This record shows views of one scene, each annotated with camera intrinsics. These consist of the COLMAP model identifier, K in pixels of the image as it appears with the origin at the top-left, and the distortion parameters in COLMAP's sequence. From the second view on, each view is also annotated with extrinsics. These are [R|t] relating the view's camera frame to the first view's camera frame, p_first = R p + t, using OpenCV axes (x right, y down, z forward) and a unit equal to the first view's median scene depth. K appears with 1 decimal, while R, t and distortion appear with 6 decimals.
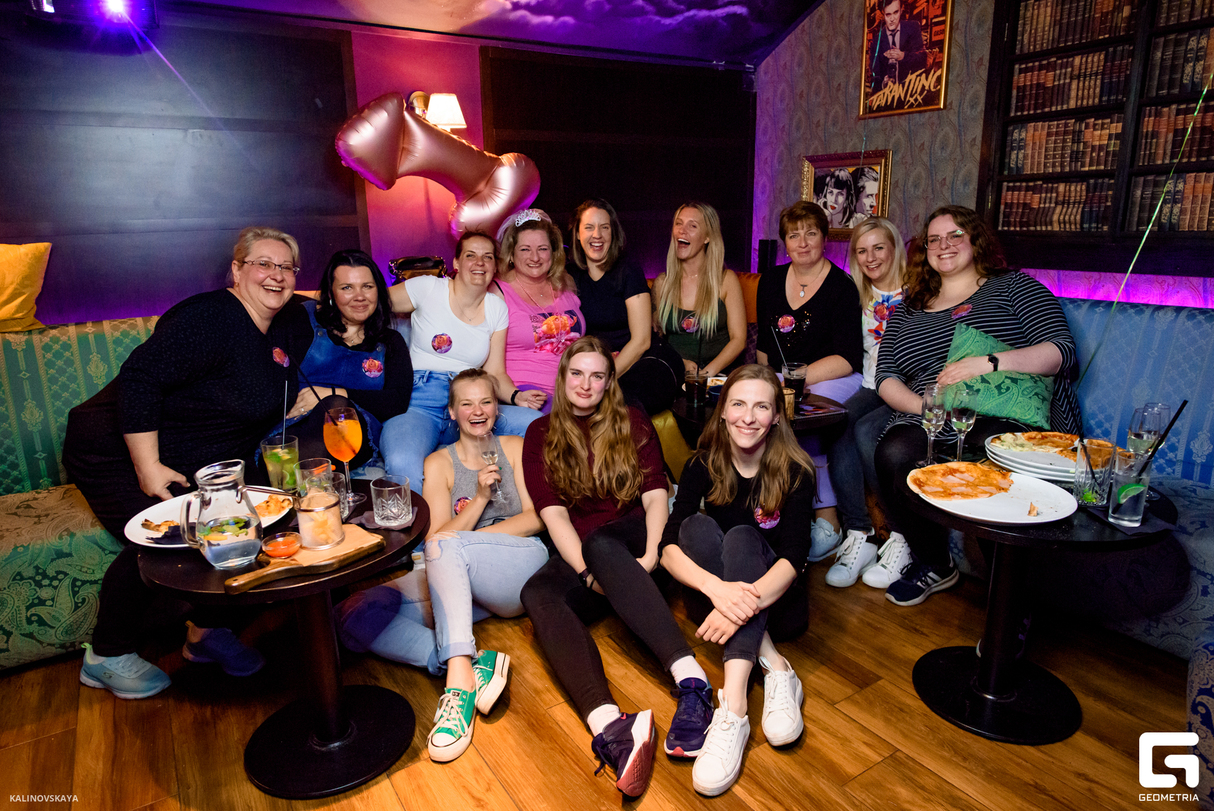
lens RADIAL K [[734.1, 0, 607.2], [0, 734.1, 409.9], [0, 0, 1]] dist [-0.041218, 0.014918]
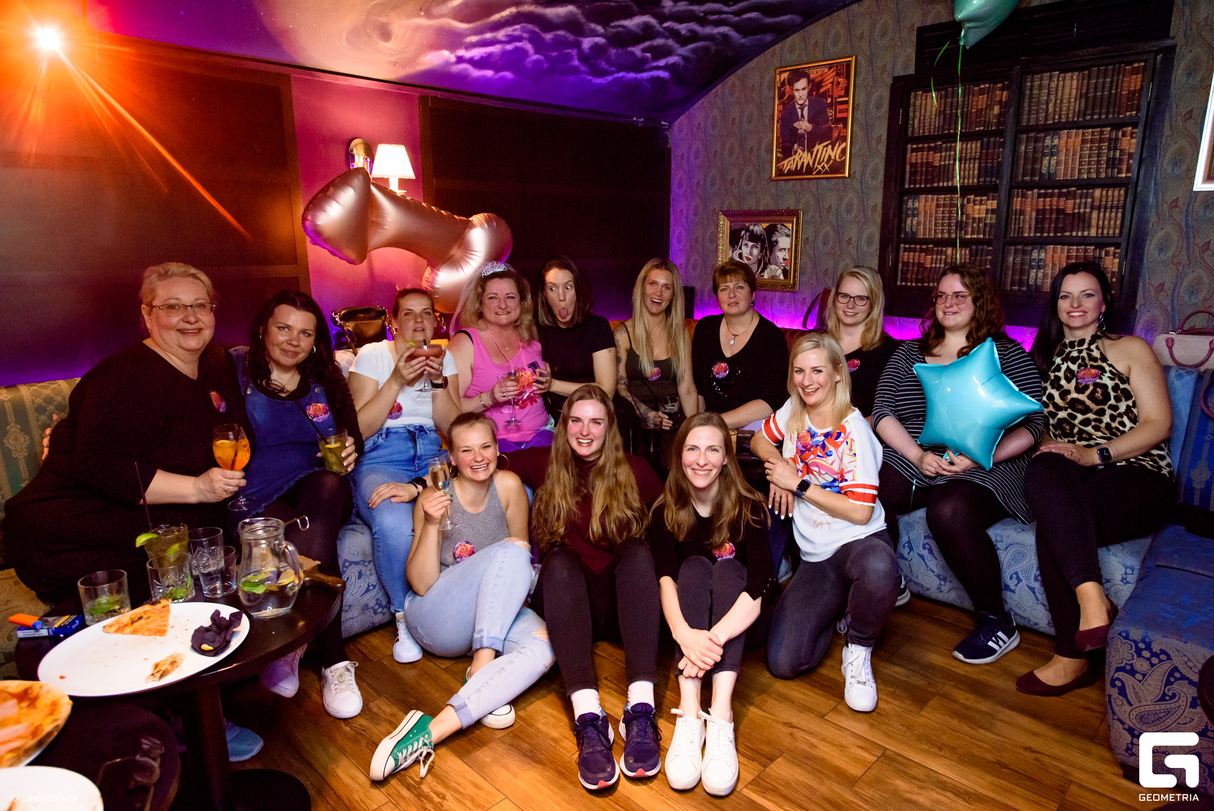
lens RADIAL K [[770.6, 0, 606.9], [0, 770.6, 409.6], [0, 0, 1]] dist [-0.036358, 0.009048]
pose [[0.971223, -0.032495, 0.235944, -0.205769], [0.038807, 0.999001, -0.022156, -0.043461], [-0.234988, 0.030675, 0.971514, -0.066174]]
